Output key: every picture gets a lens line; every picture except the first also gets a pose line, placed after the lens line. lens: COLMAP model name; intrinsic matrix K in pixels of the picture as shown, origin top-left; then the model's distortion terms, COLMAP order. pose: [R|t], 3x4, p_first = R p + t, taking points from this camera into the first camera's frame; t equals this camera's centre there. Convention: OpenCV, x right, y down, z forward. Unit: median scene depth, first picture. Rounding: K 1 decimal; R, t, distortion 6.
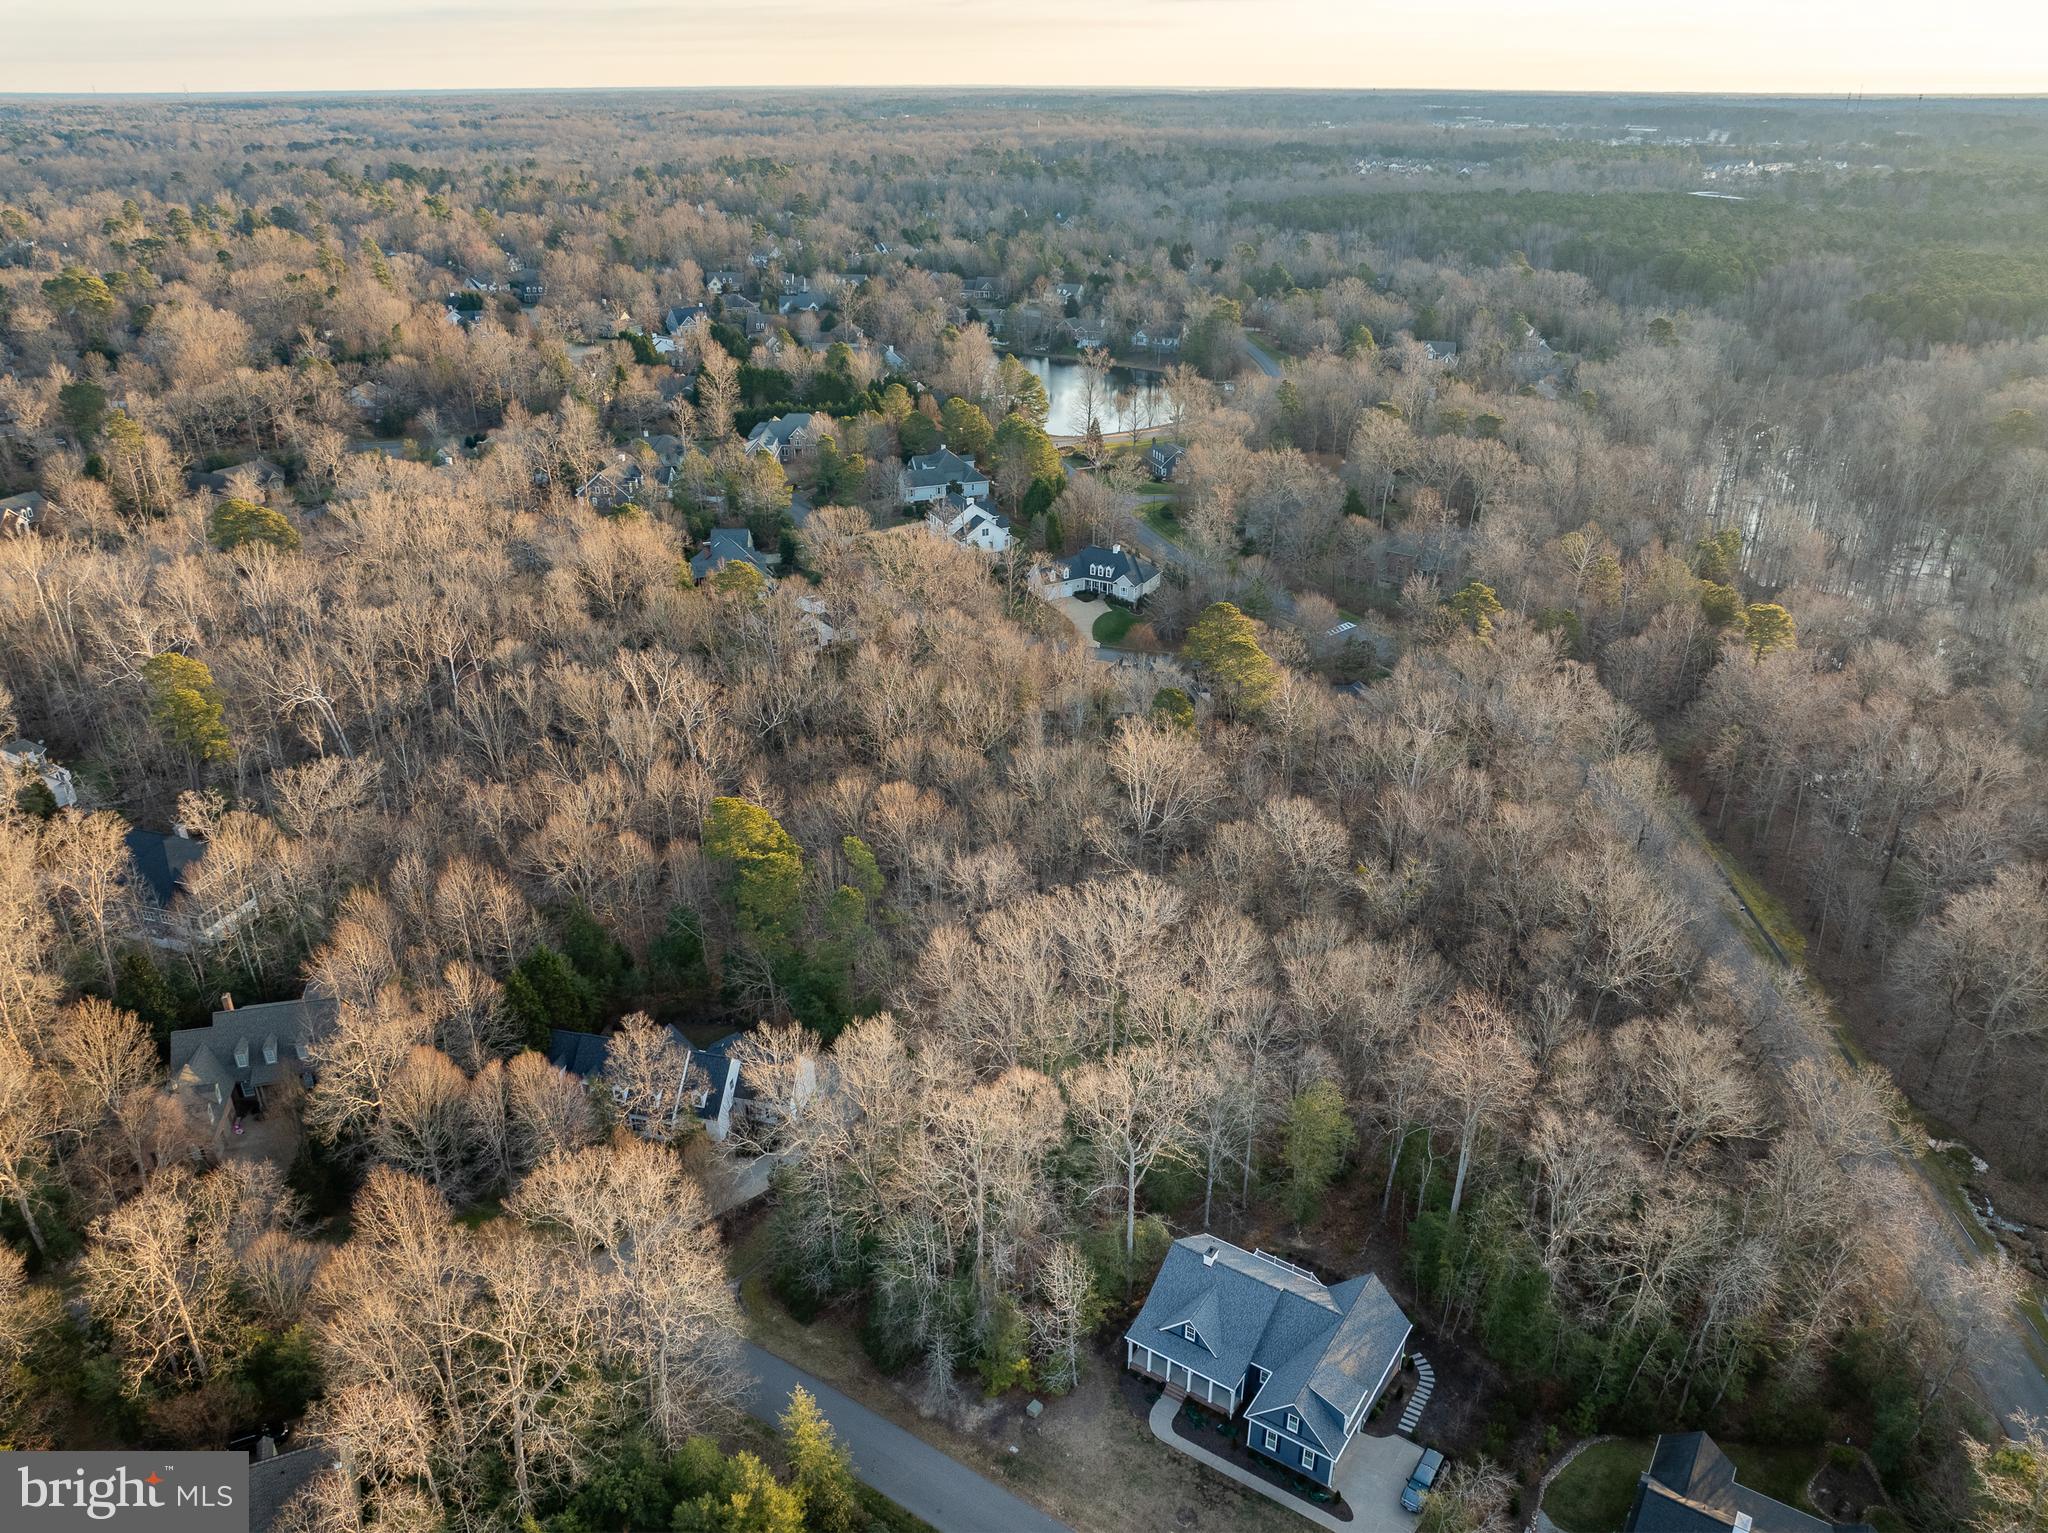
lens RADIAL K [[1442.7, 0, 1032.5], [0, 1442.7, 772.8], [0, 0, 1]] dist [-0.052654, 0.022723]
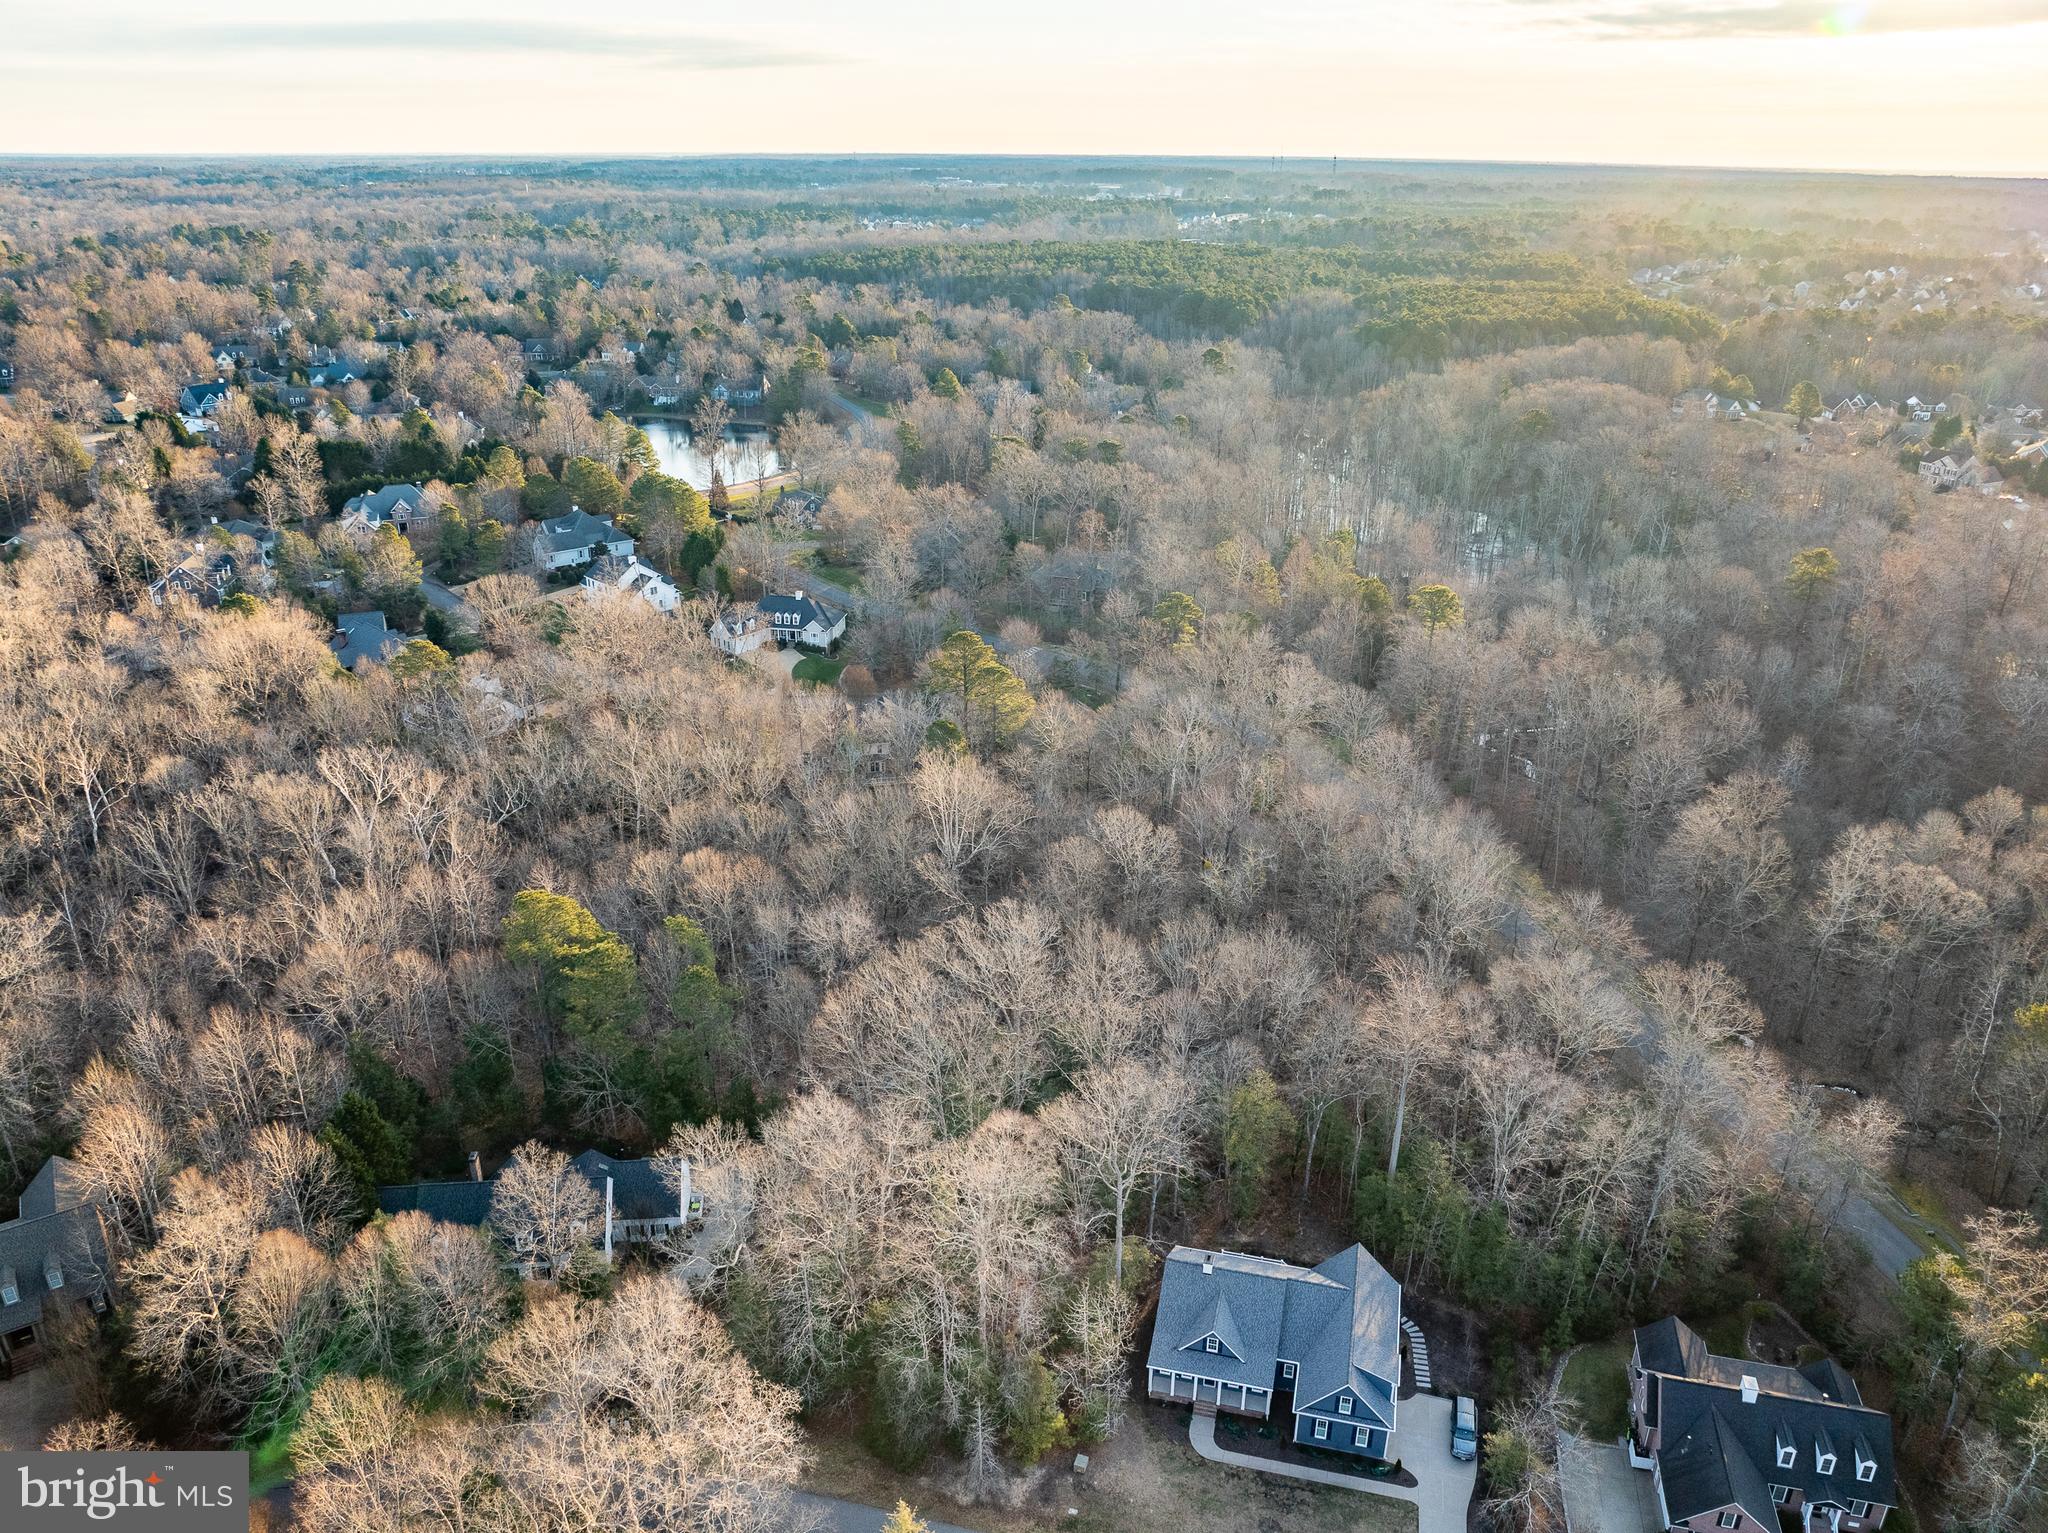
lens RADIAL K [[1442.7, 0, 1032.5], [0, 1442.7, 772.8], [0, 0, 1]] dist [-0.052654, 0.022723]
pose [[0.943838, -0.124675, 0.305984, -0.130540], [0.136405, 0.990504, -0.017168, 0.001959], [-0.300938, 0.057942, 0.951882, 0.042055]]
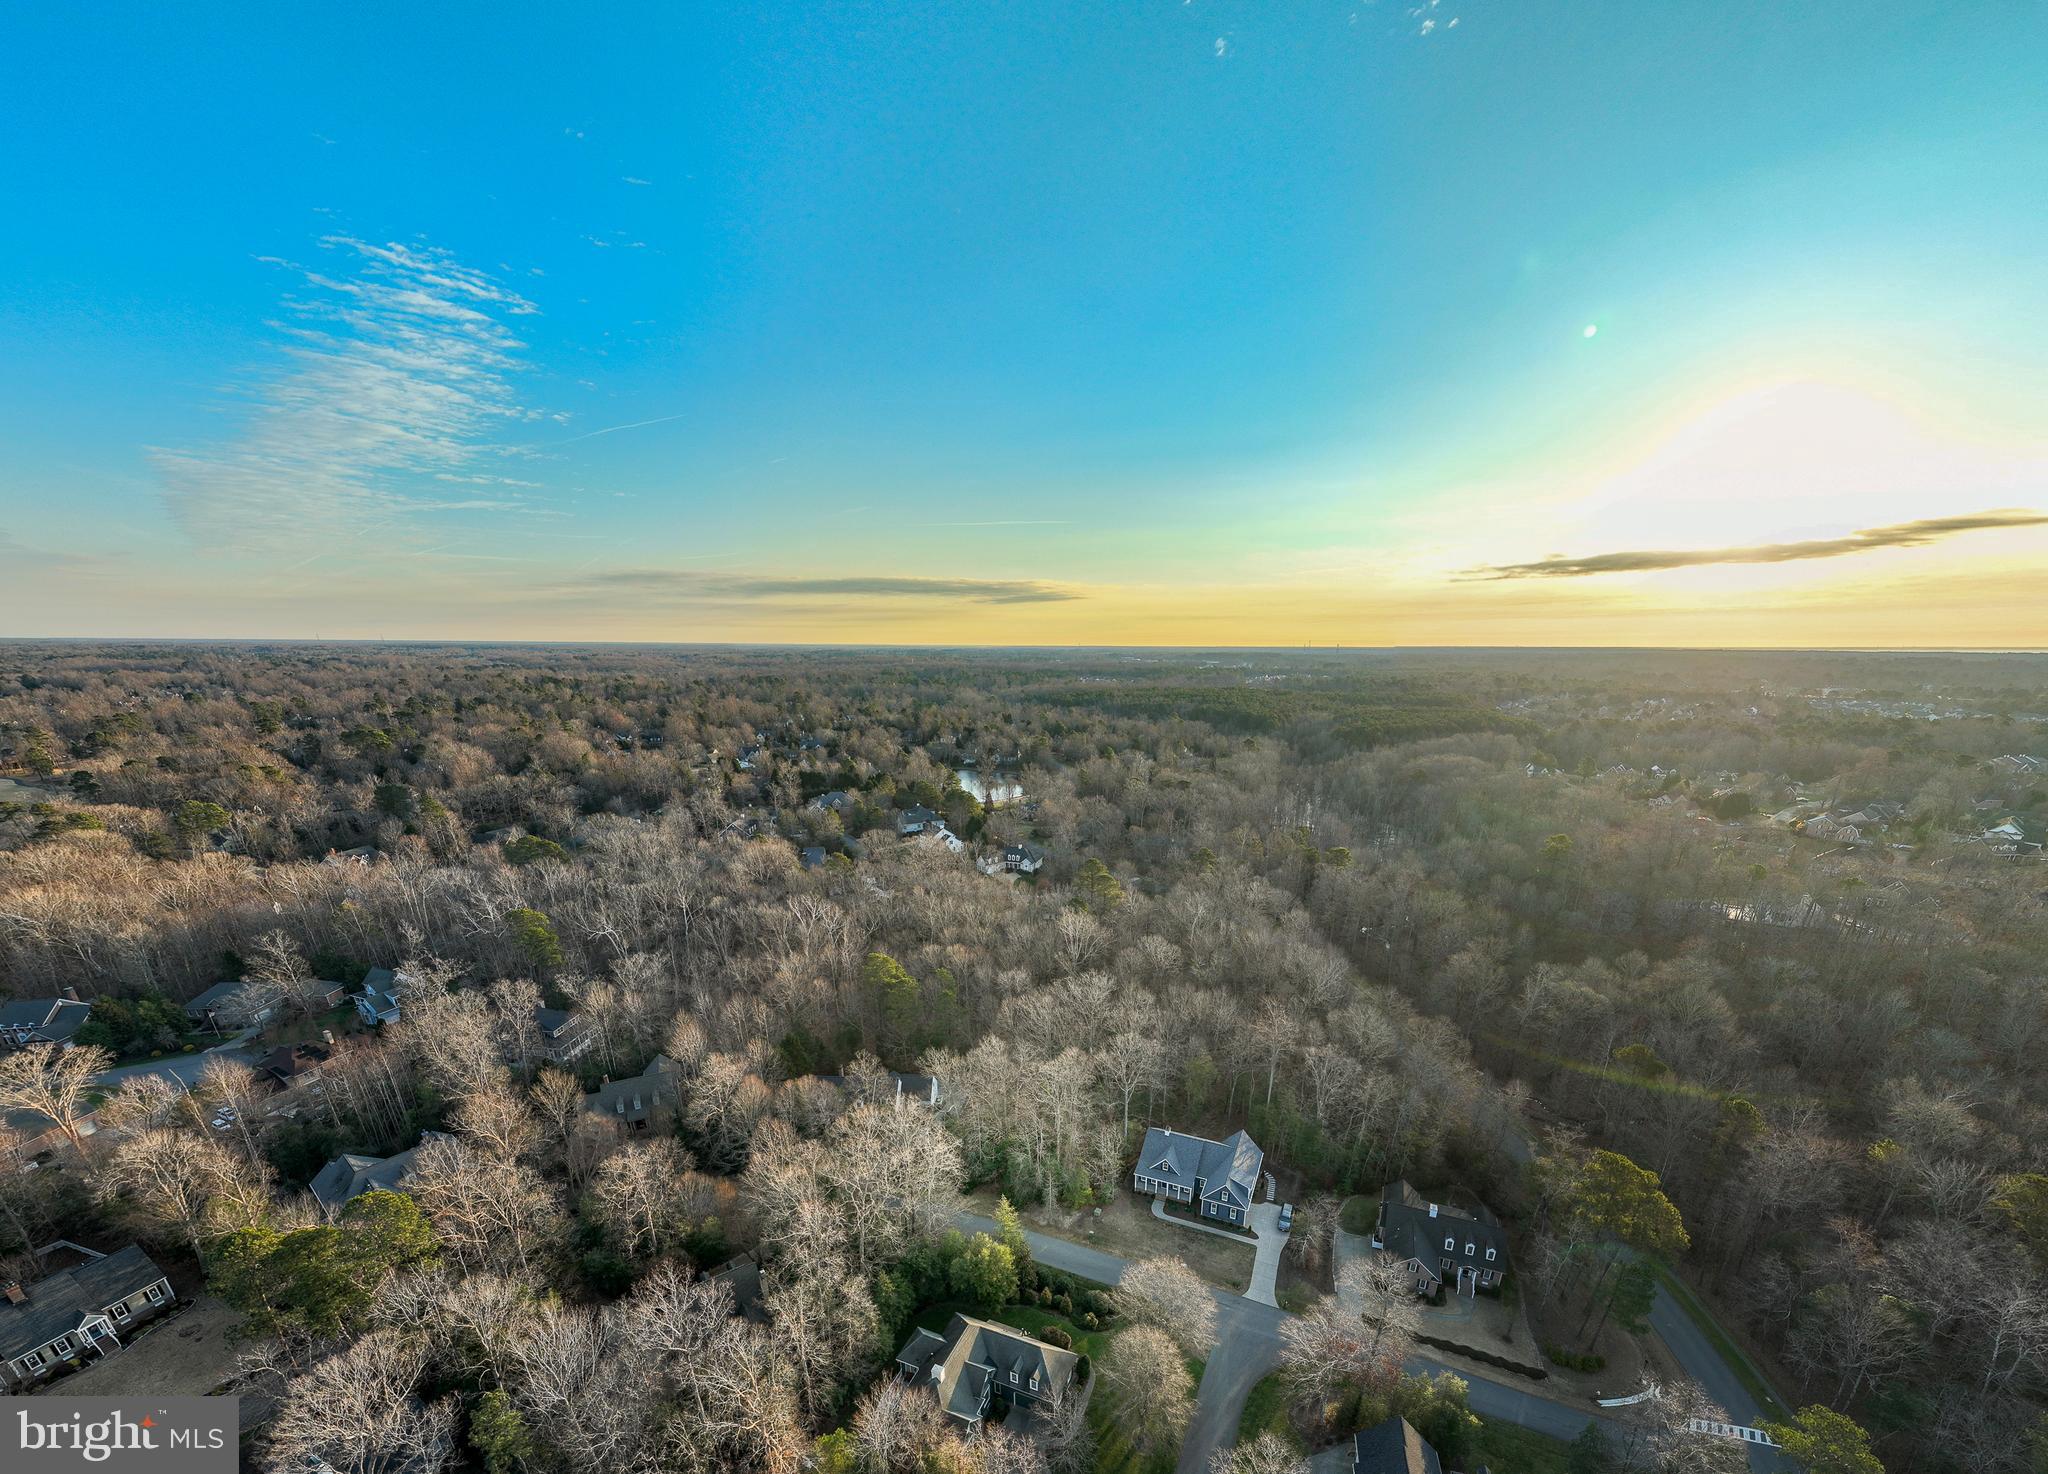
lens RADIAL K [[763.0, 0, 1059.2], [0, 763.0, 945.0], [0, 0, 1]] dist [0.003815, 0.000026]
pose [[0.980980, -0.067757, 0.181900, -0.111715], [0.081144, 0.994436, -0.067184, 0.068560], [-0.176336, 0.080666, 0.981019, -0.041476]]
